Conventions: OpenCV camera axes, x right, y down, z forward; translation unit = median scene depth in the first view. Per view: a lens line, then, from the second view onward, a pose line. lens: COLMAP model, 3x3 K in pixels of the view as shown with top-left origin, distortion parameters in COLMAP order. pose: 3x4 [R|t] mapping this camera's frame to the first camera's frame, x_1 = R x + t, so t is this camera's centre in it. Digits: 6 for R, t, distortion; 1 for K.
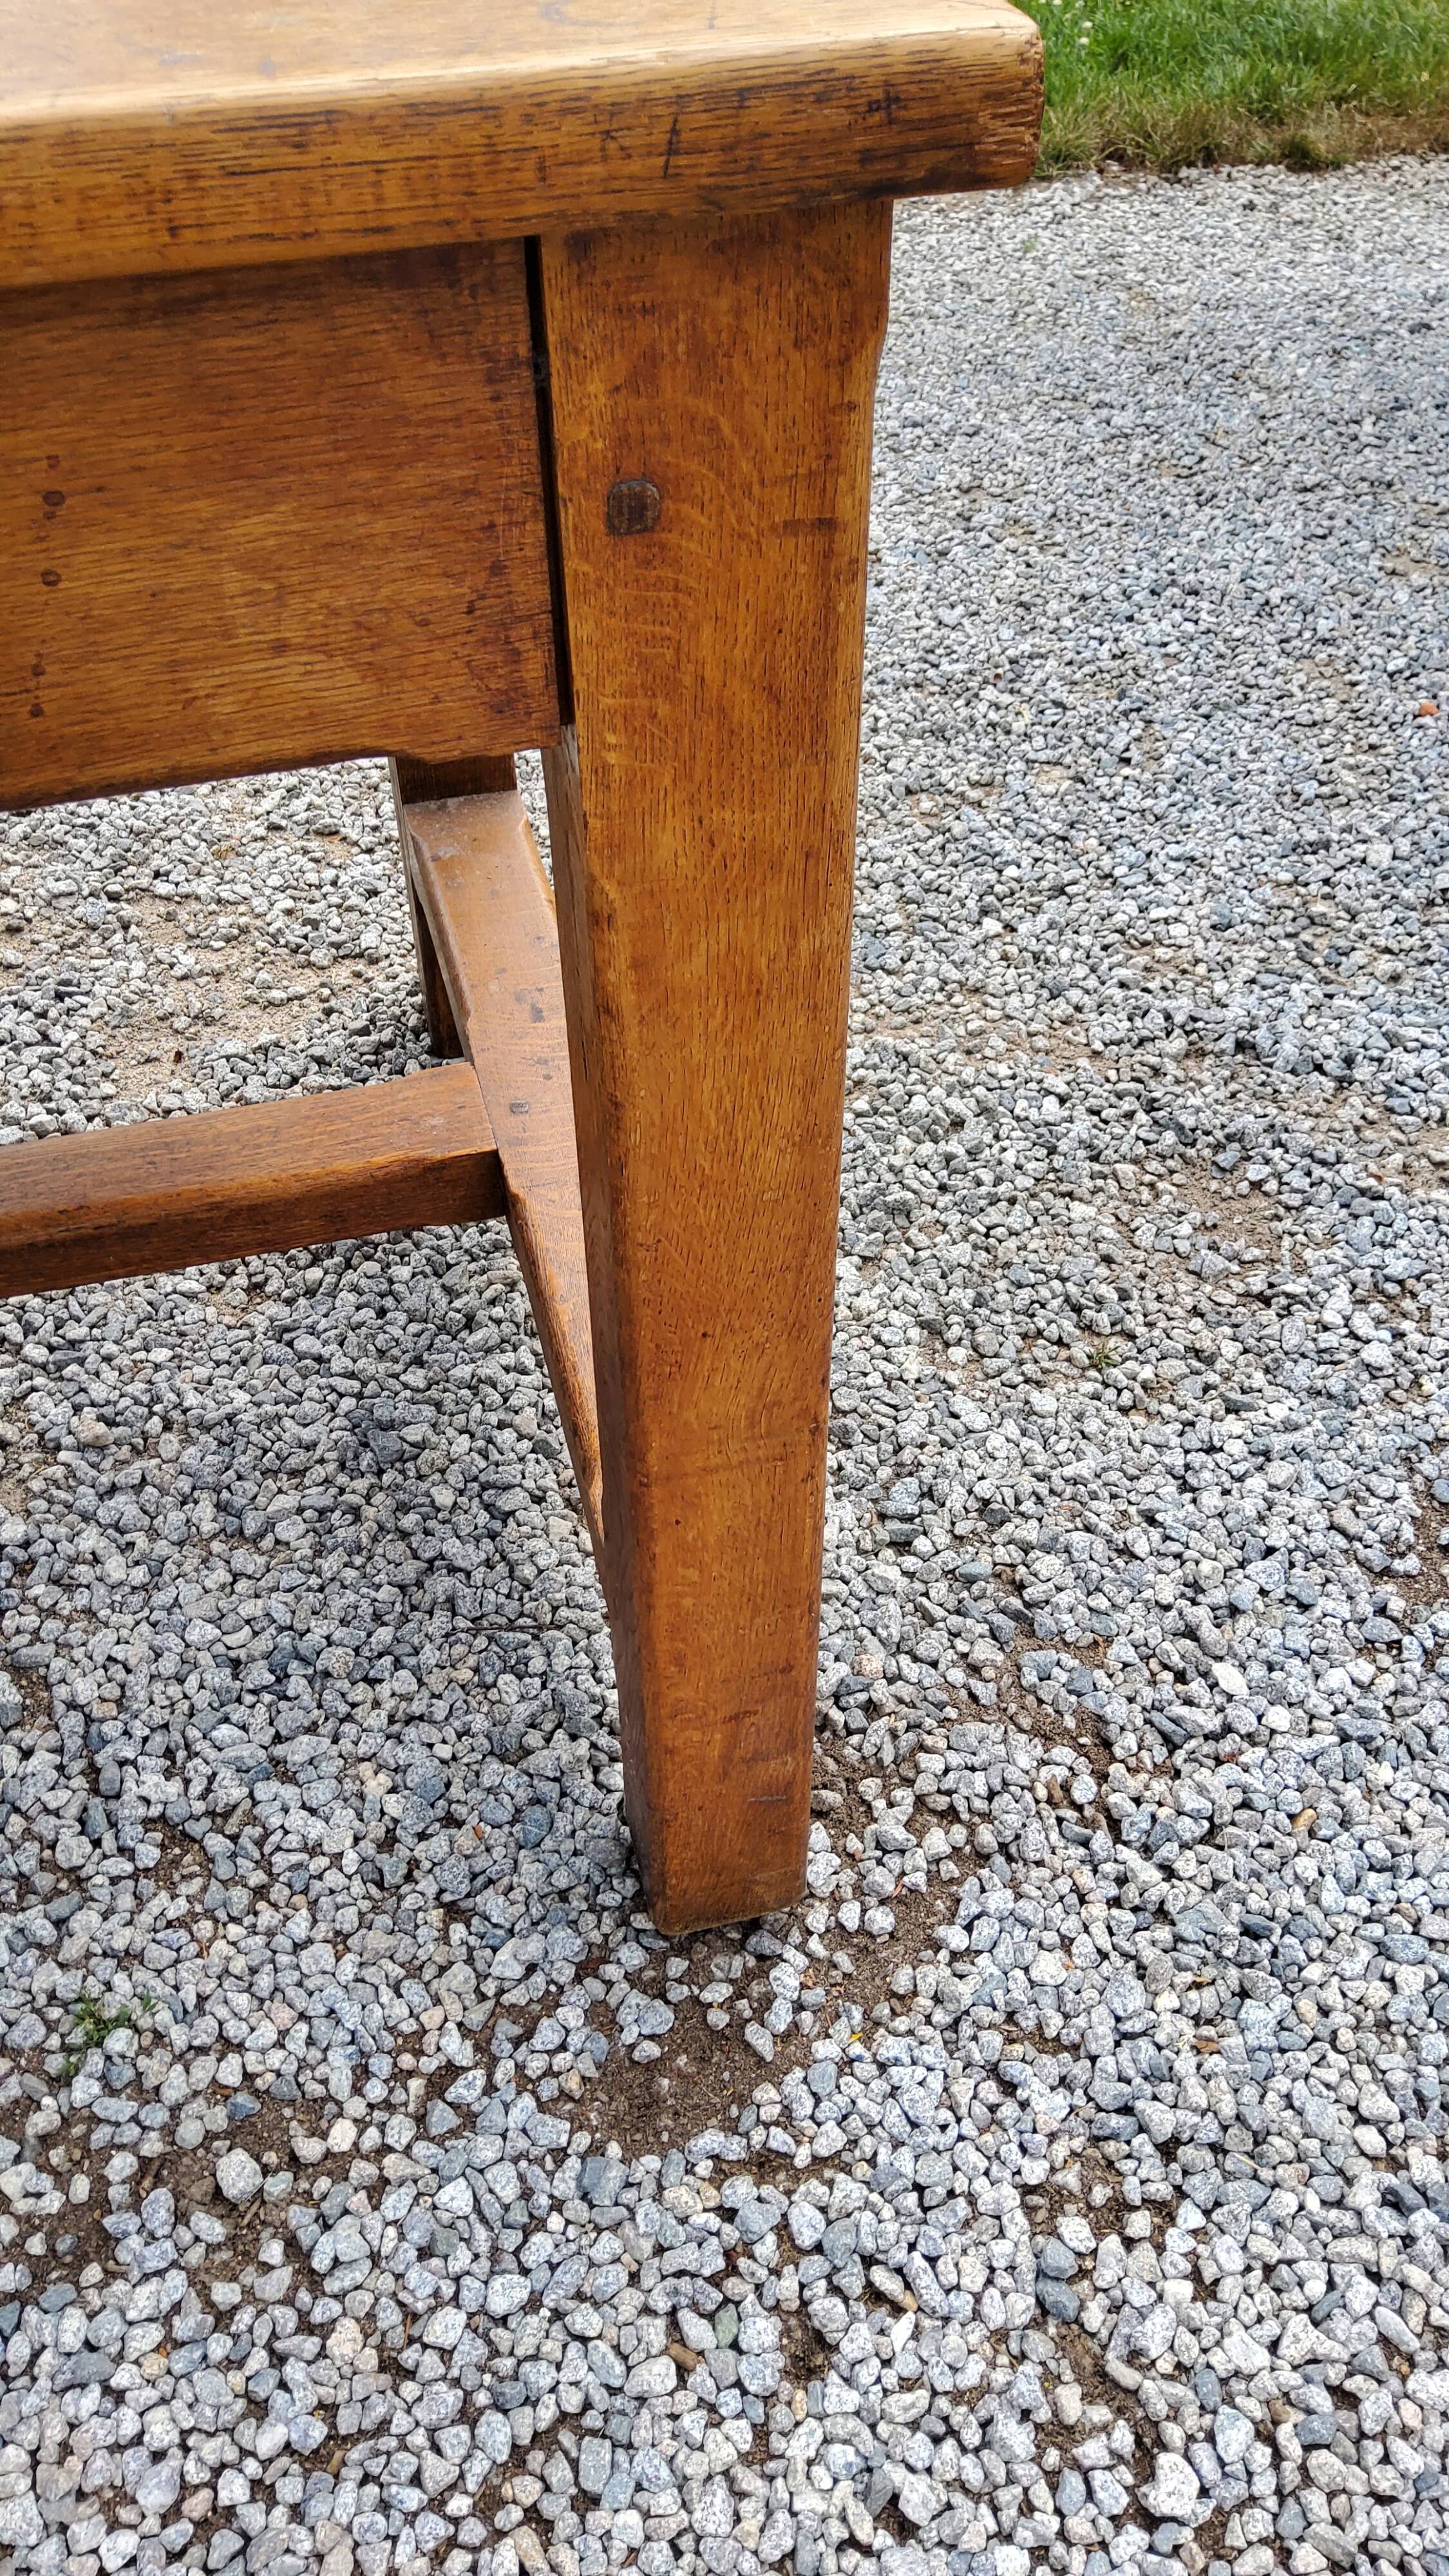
lens RADIAL K [[1942.9, 0, 765.9], [0, 1942.9, 1281.3], [0, 0, 1]] dist [0.080457, -0.143746]
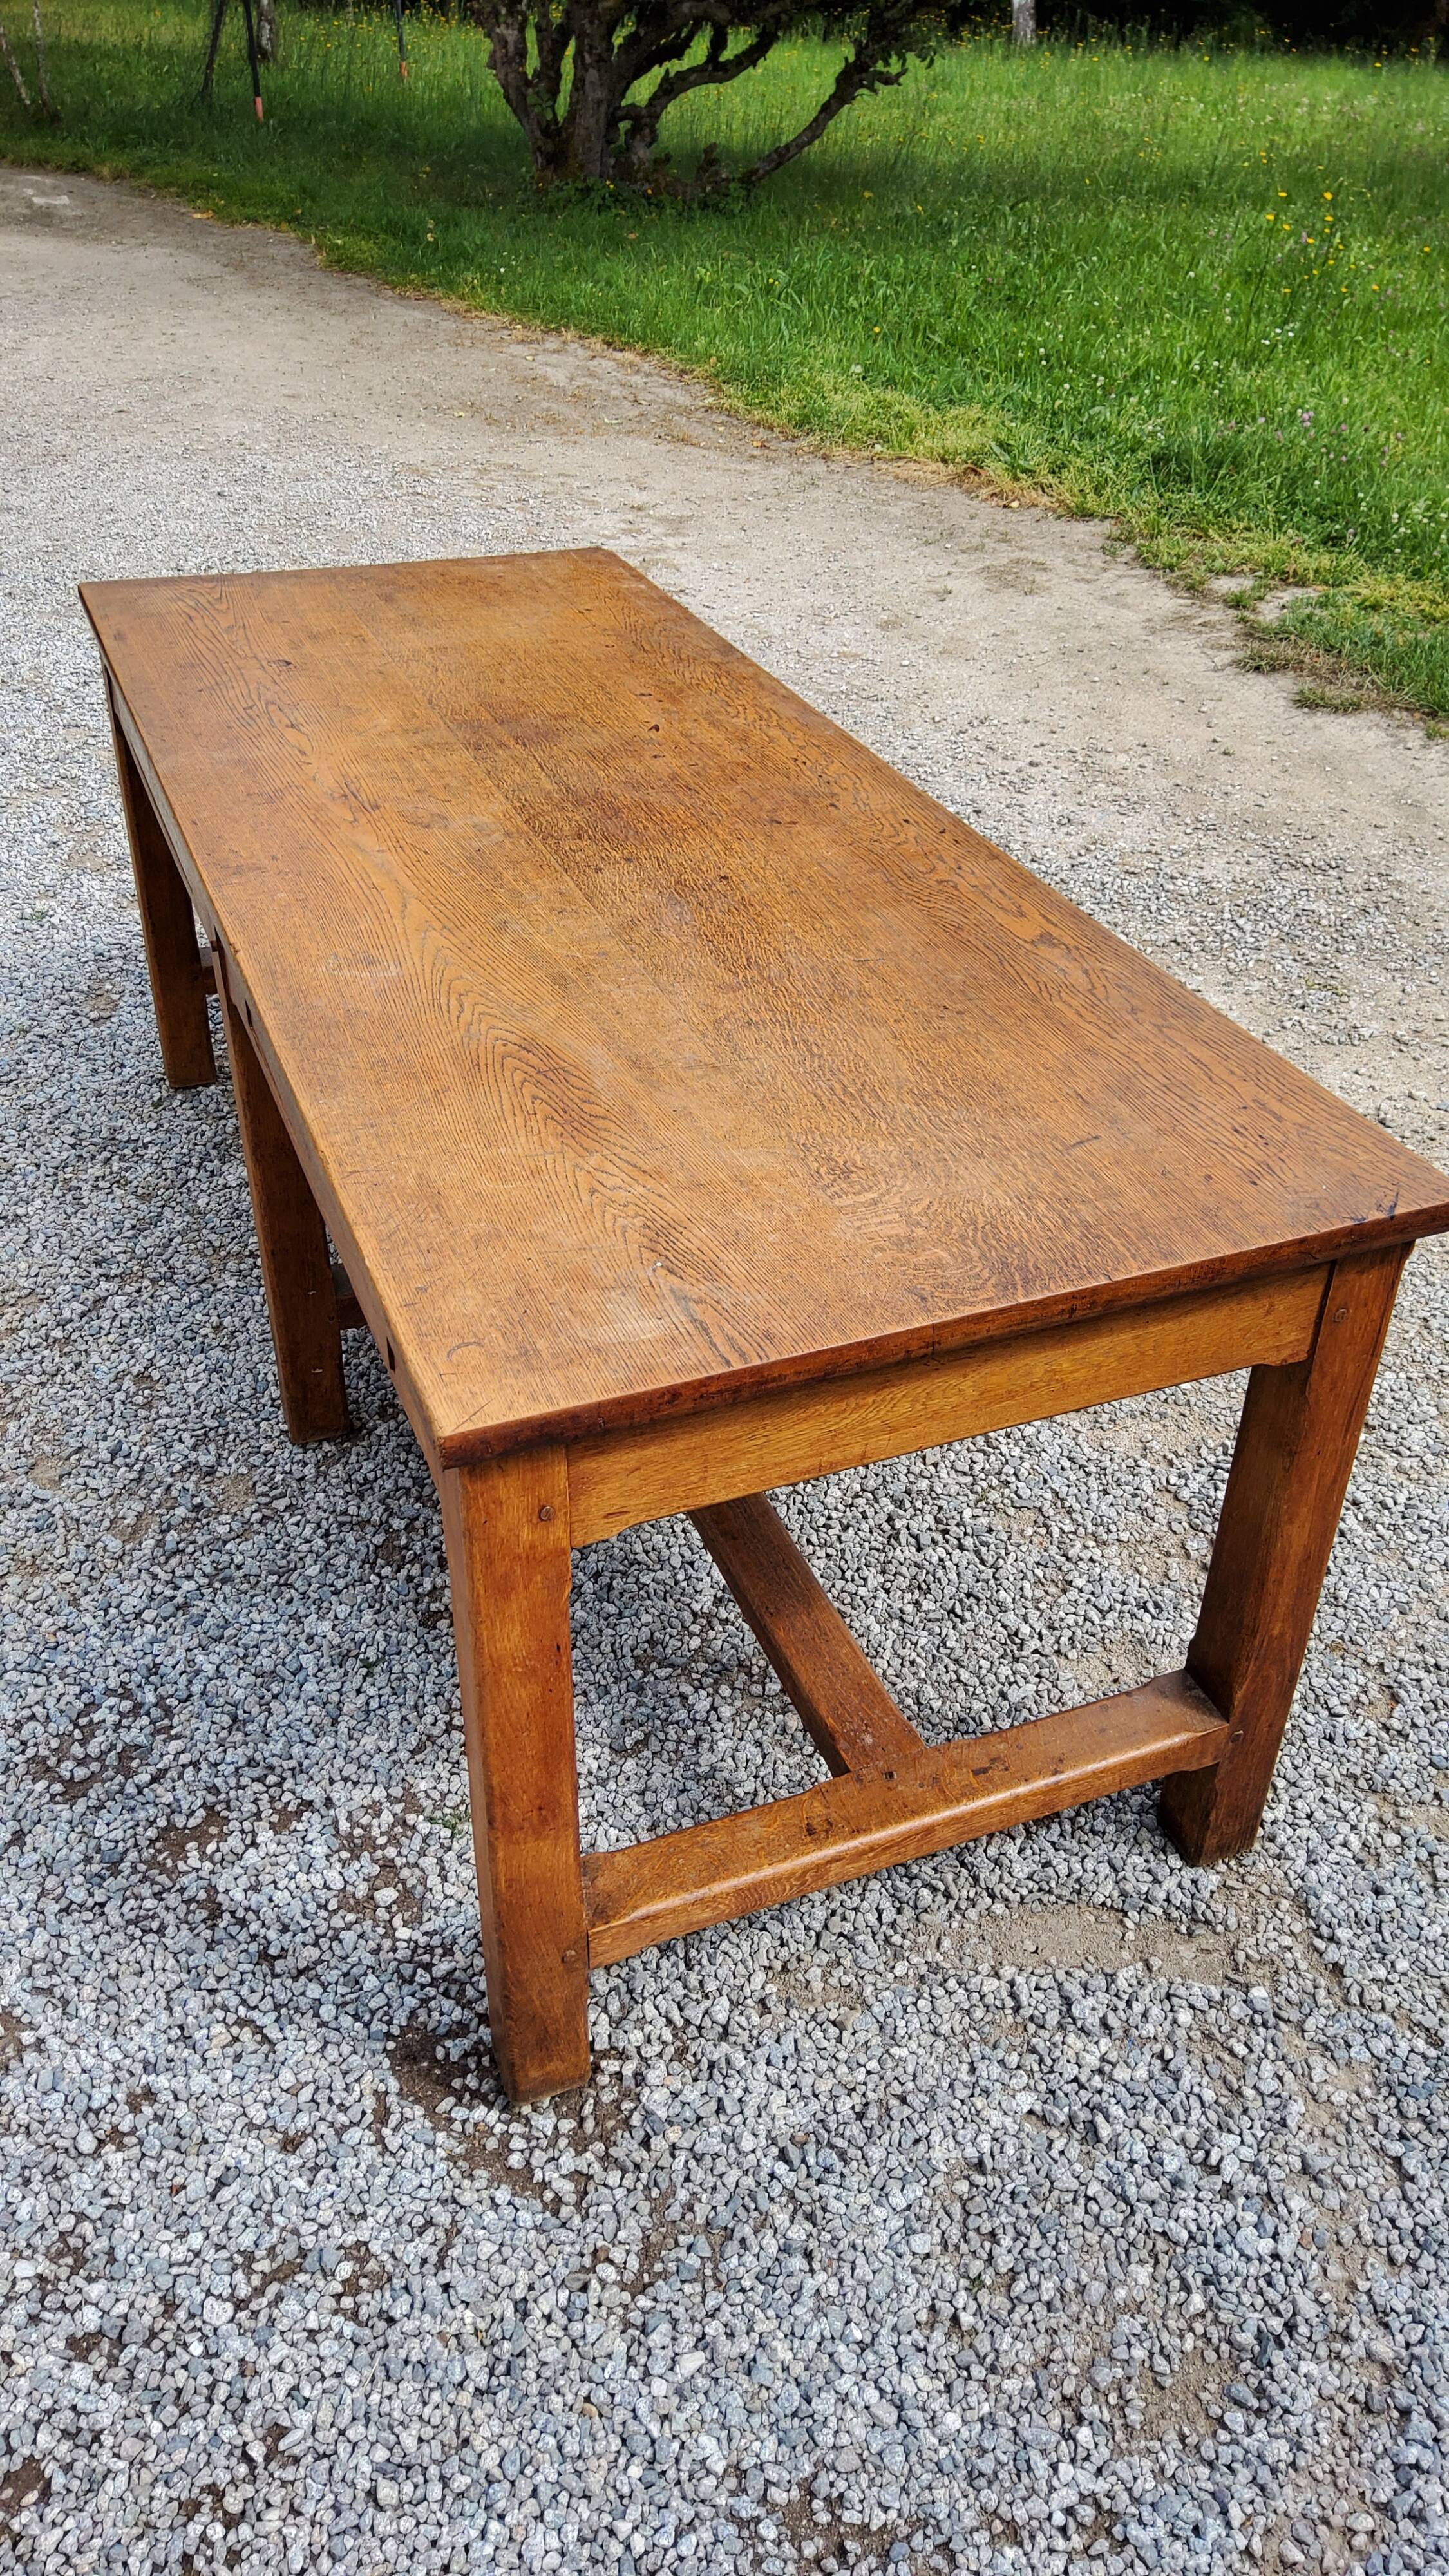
lens RADIAL K [[1942.9, 0, 720.5], [0, 1942.9, 1260.5], [0, 0, 1]] dist [0.080457, -0.143746]
pose [[0.119492, 0.558485, -0.820863, 1.171741], [-0.707201, 0.628175, 0.324442, -0.964473], [0.696841, 0.541747, 0.470023, -0.159239]]
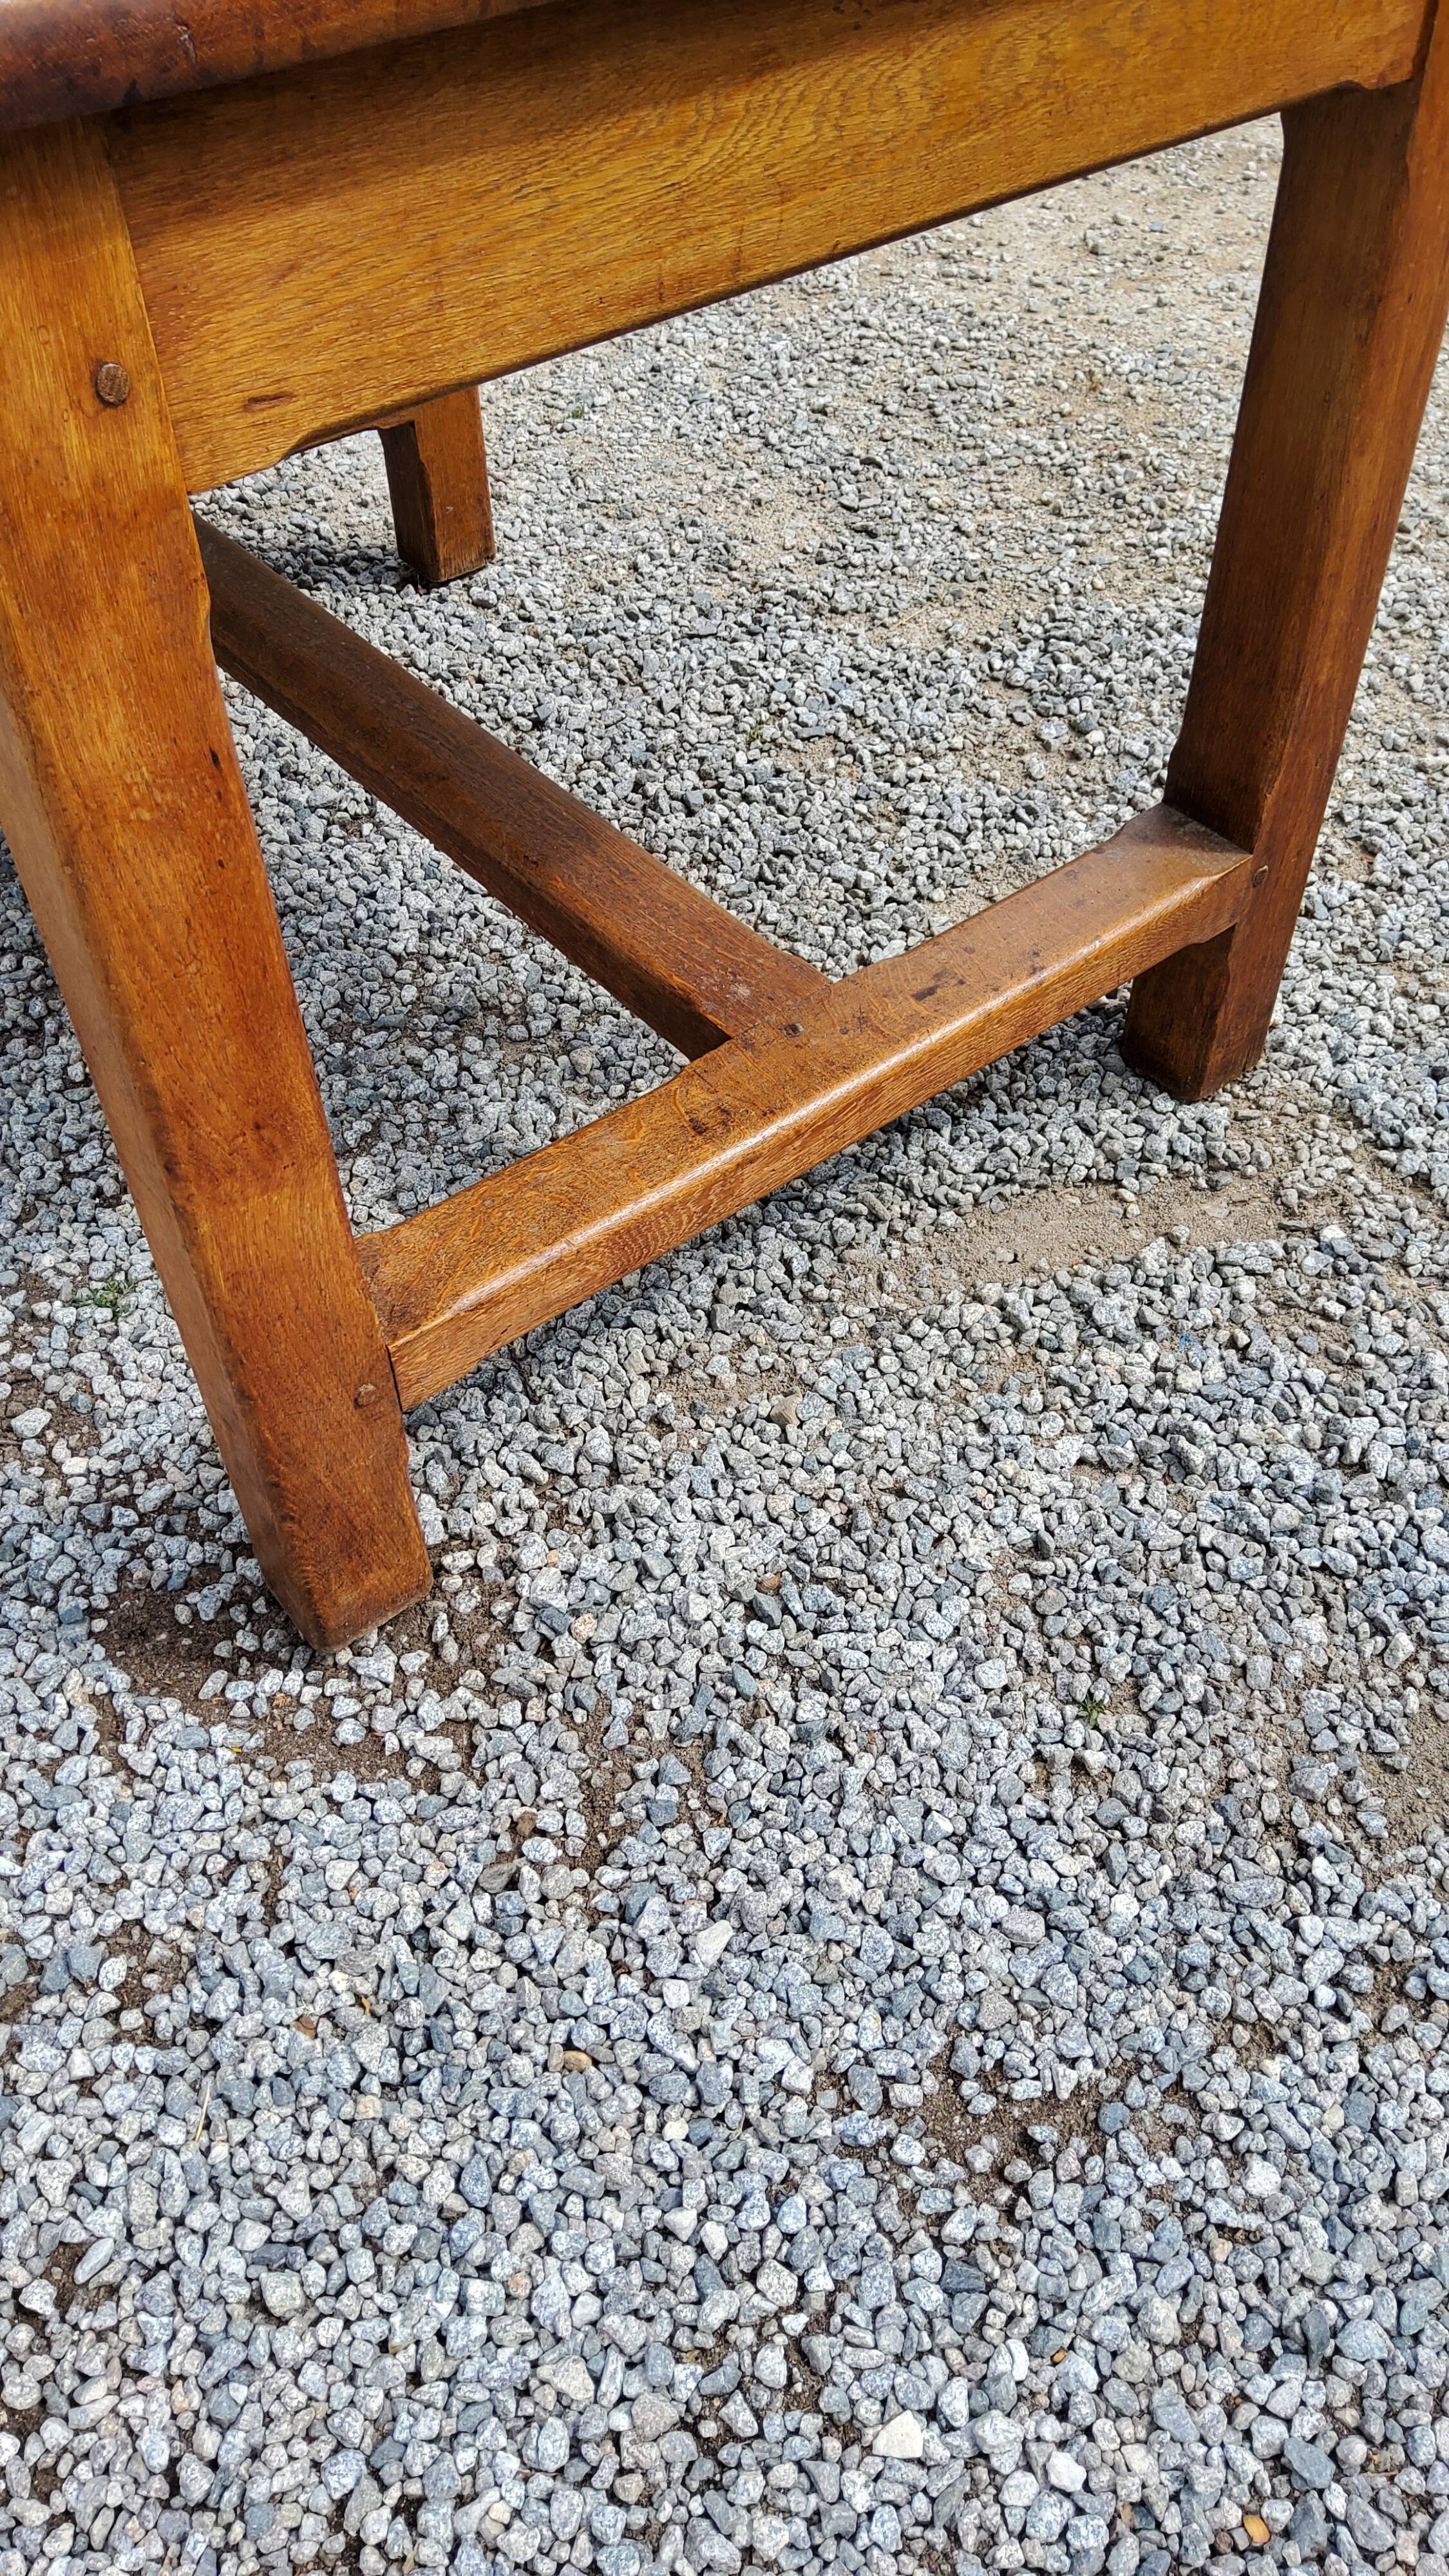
lens RADIAL K [[1942.9, 0, 718.3], [0, 1942.9, 1289.2], [0, 0, 1]] dist [0.080457, -0.143746]
pose [[0.400447, 0.673086, -0.621769, 0.714585], [-0.631480, 0.694405, 0.345015, -0.390174], [0.663985, 0.254474, 0.703113, 0.320977]]
